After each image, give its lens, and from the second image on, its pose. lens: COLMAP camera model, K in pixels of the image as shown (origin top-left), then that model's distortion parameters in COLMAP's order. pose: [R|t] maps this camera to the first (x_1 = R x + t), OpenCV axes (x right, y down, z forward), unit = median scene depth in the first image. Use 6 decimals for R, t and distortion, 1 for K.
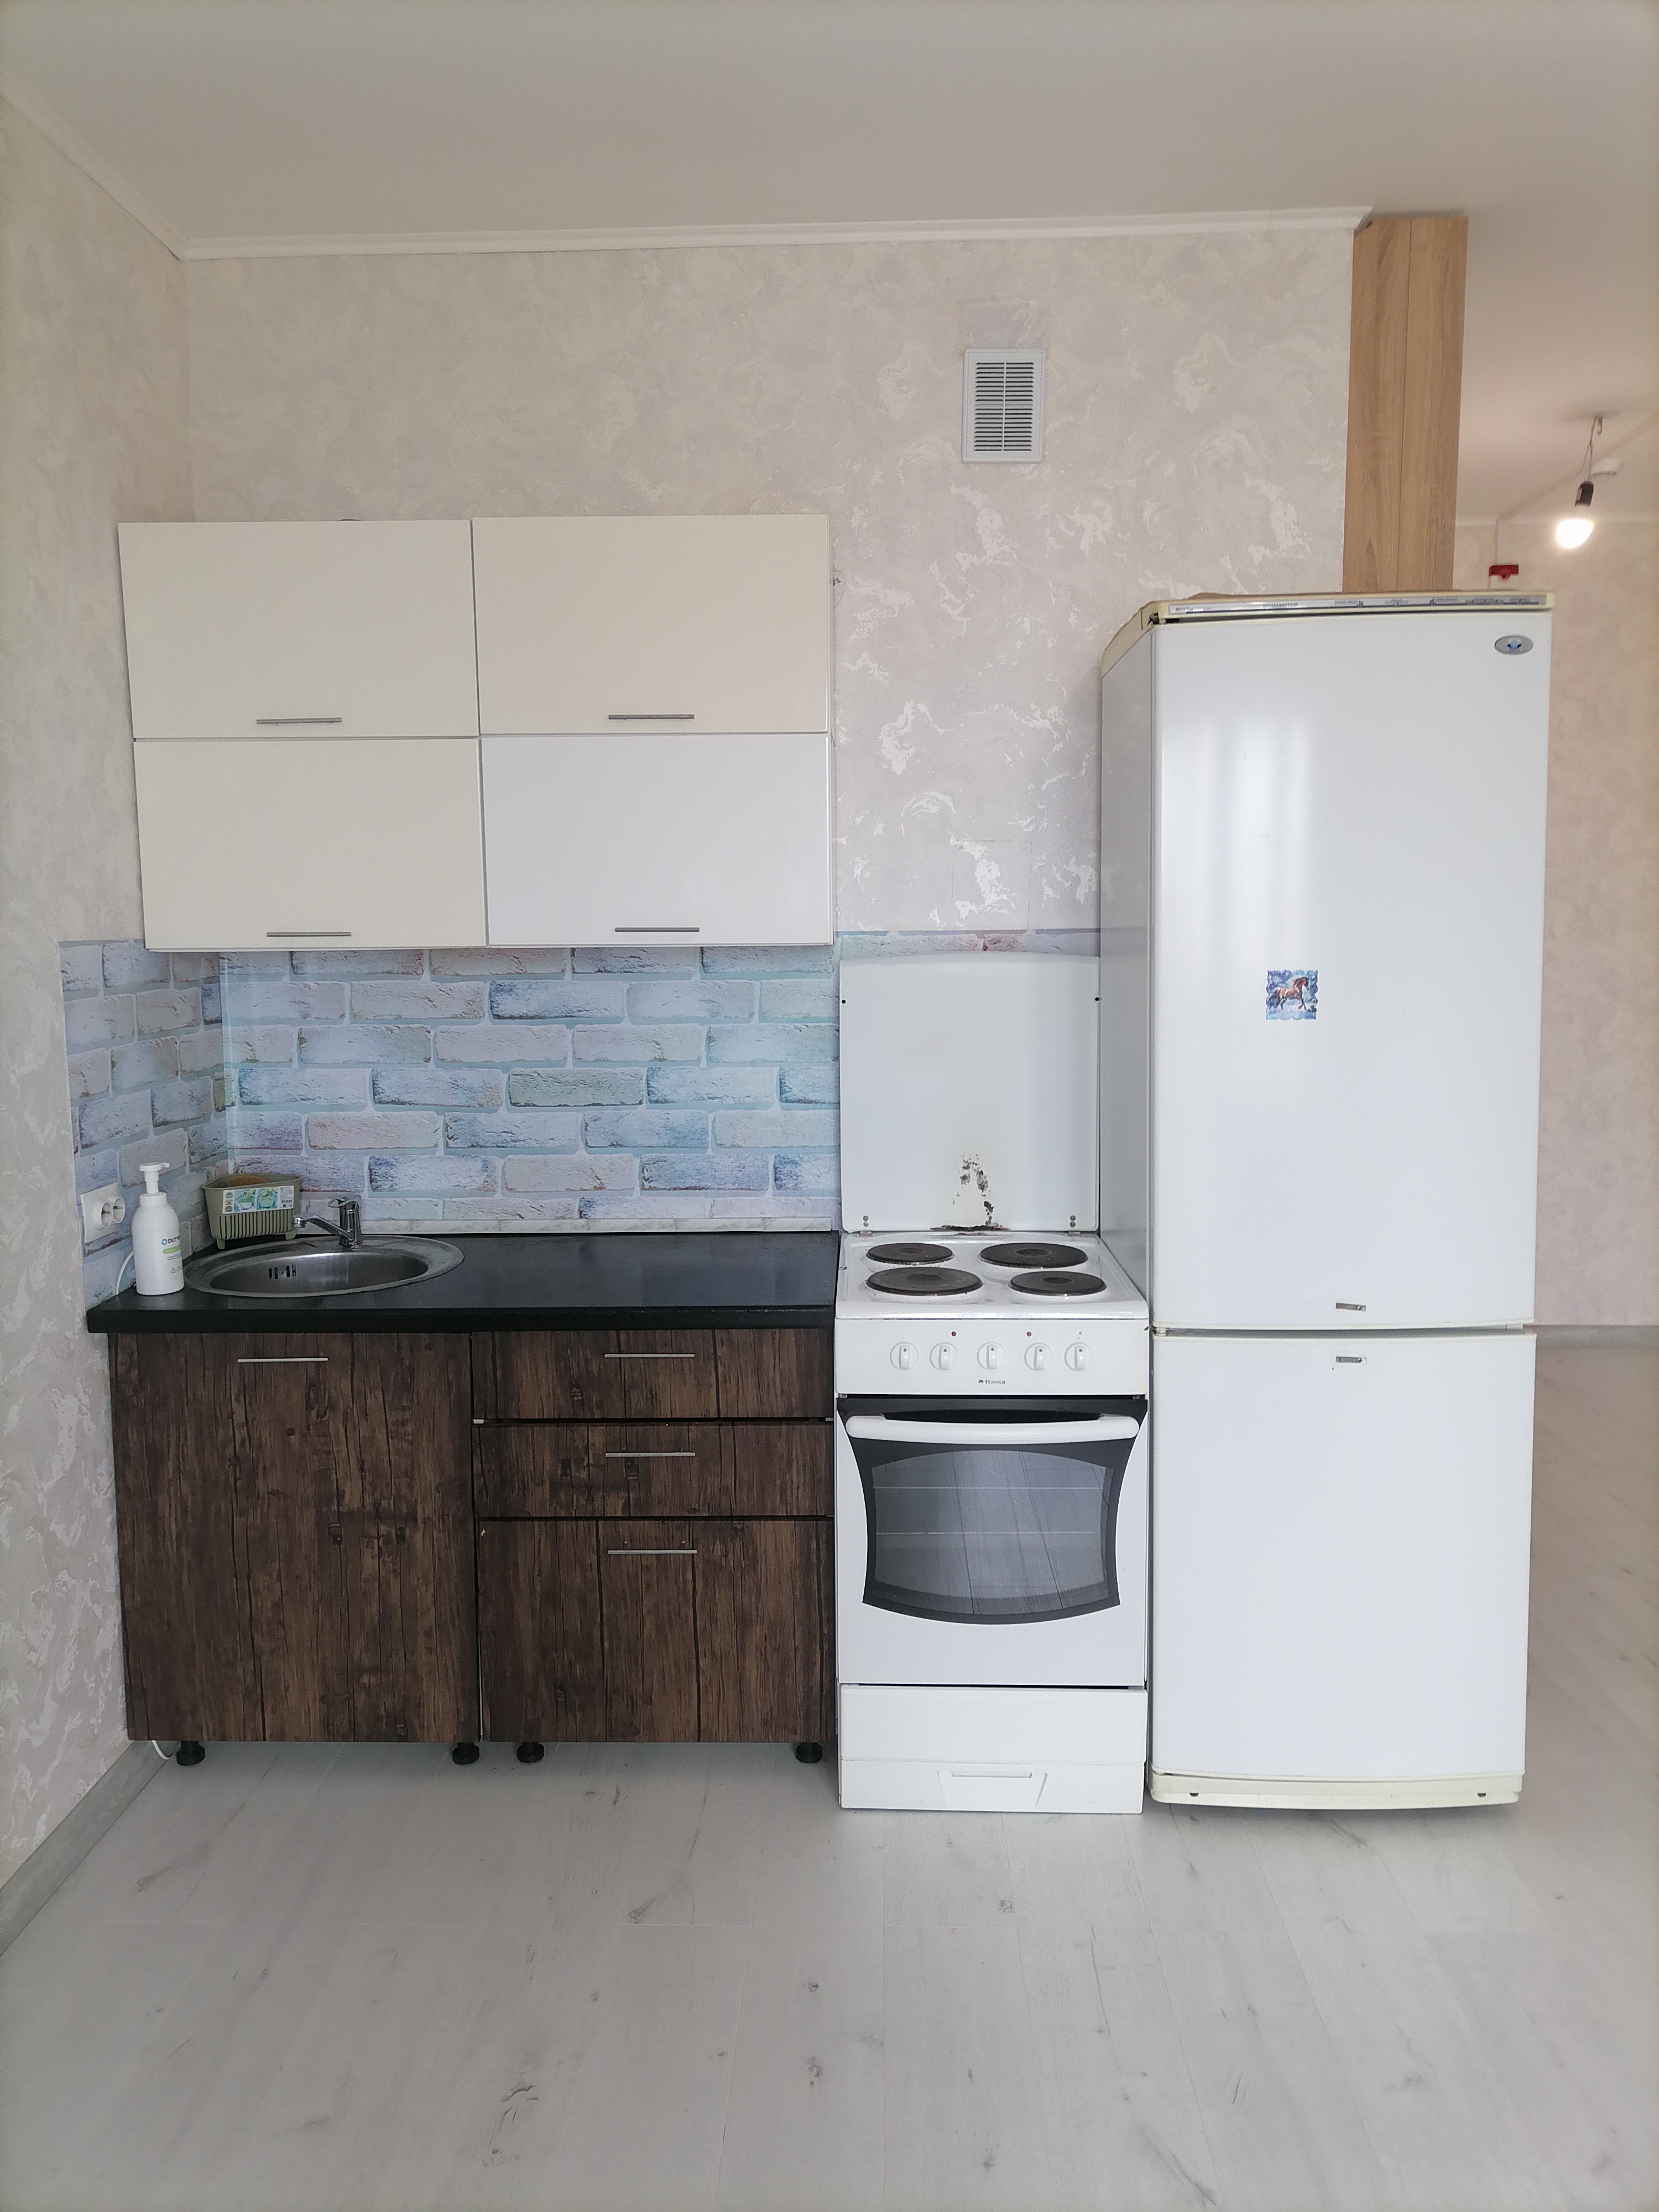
lens RADIAL K [[1616.6, 0, 833.1], [0, 1616.6, 1096.8], [0, 0, 1]] dist [0.030370, -0.029275]
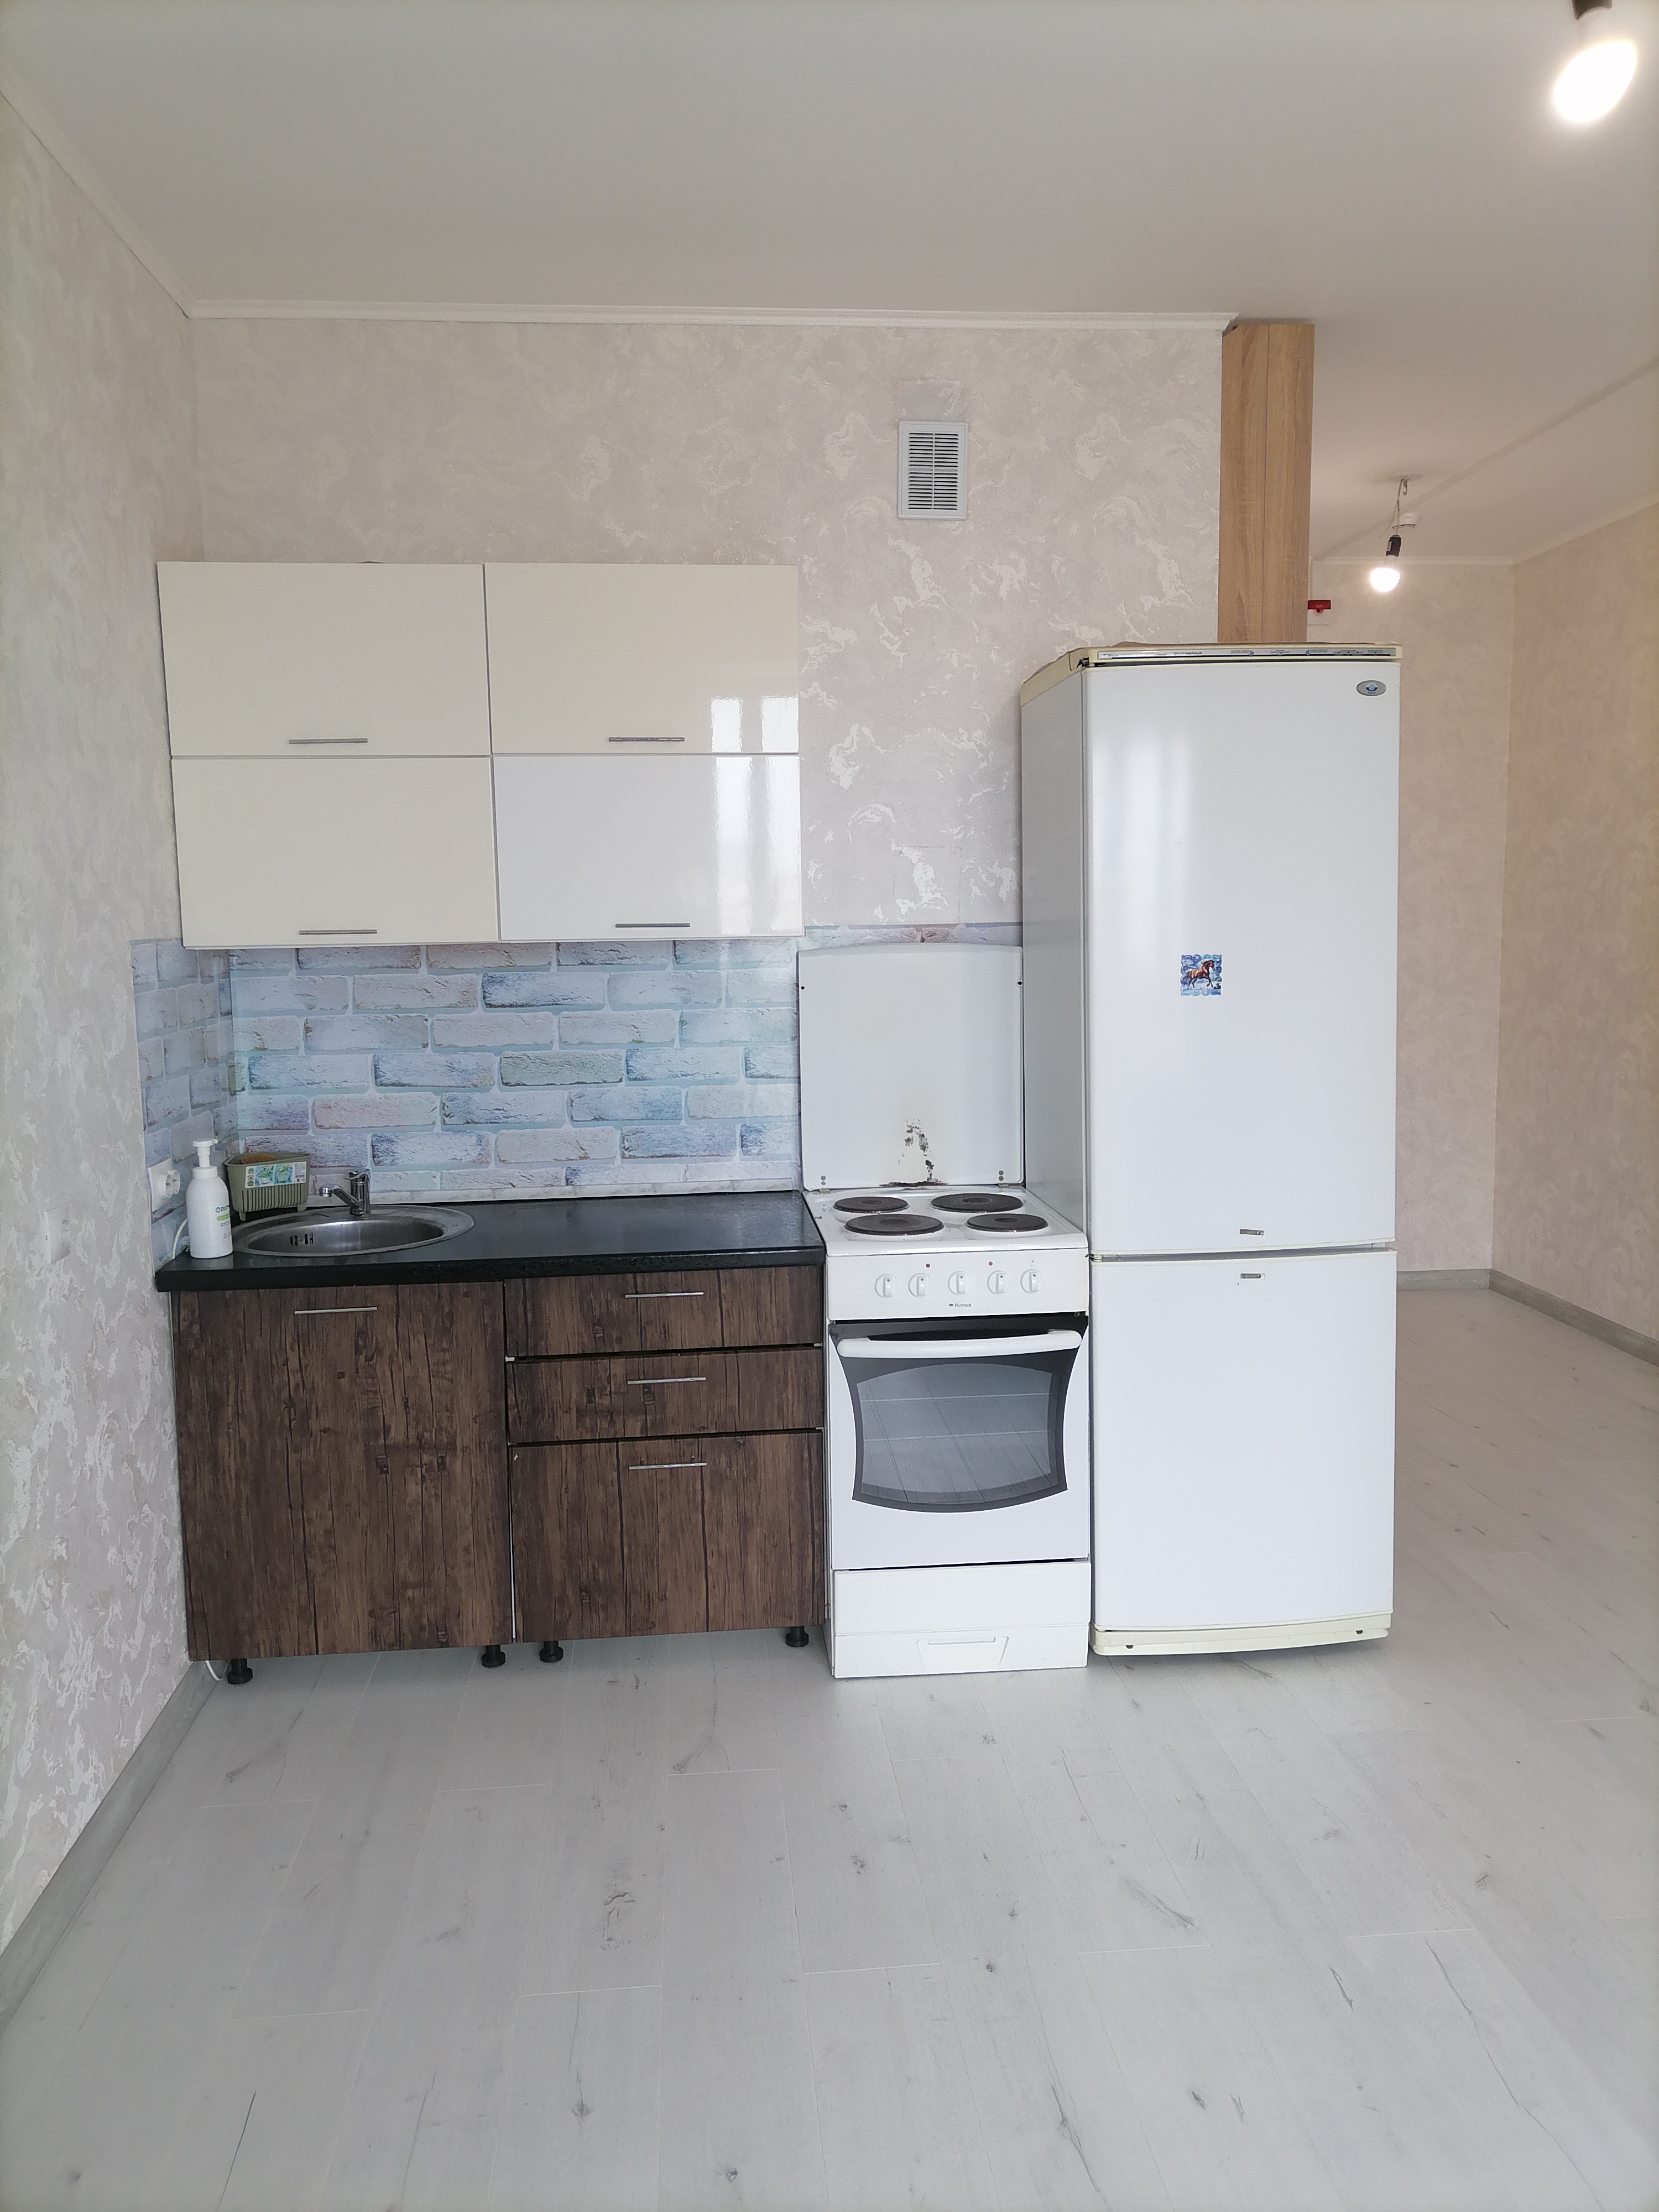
lens RADIAL K [[1616.6, 0, 833.1], [0, 1616.6, 1096.8], [0, 0, 1]] dist [0.030370, -0.029275]
pose [[0.992480, -0.020604, 0.120663, -0.123761], [0.020586, 0.999787, 0.001395, 0.018757], [-0.120666, 0.001099, 0.992693, -0.150105]]
